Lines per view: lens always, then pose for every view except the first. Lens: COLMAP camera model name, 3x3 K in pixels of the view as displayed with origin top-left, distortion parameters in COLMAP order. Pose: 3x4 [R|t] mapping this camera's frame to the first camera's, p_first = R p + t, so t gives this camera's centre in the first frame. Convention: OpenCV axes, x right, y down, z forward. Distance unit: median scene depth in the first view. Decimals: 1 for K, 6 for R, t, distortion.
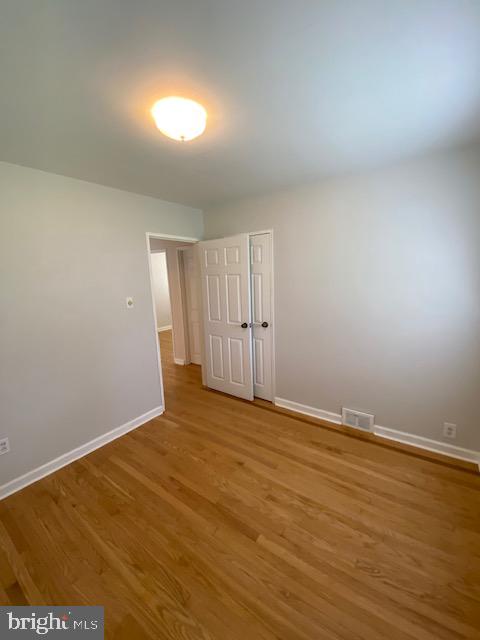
lens RADIAL K [[260.3, 0, 240.1], [0, 260.3, 315.5], [0, 0, 1]] dist [0.033433, -0.027369]
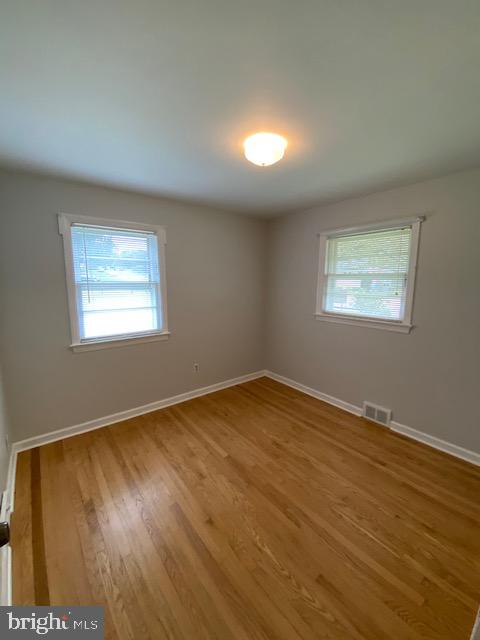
lens RADIAL K [[260.3, 0, 240.1], [0, 260.3, 315.5], [0, 0, 1]] dist [0.033433, -0.027369]
pose [[-0.960269, -0.005991, 0.279011, -0.407041], [0.074594, 0.957884, 0.277298, -0.299814], [-0.268921, 0.287093, -0.919380, 2.100281]]
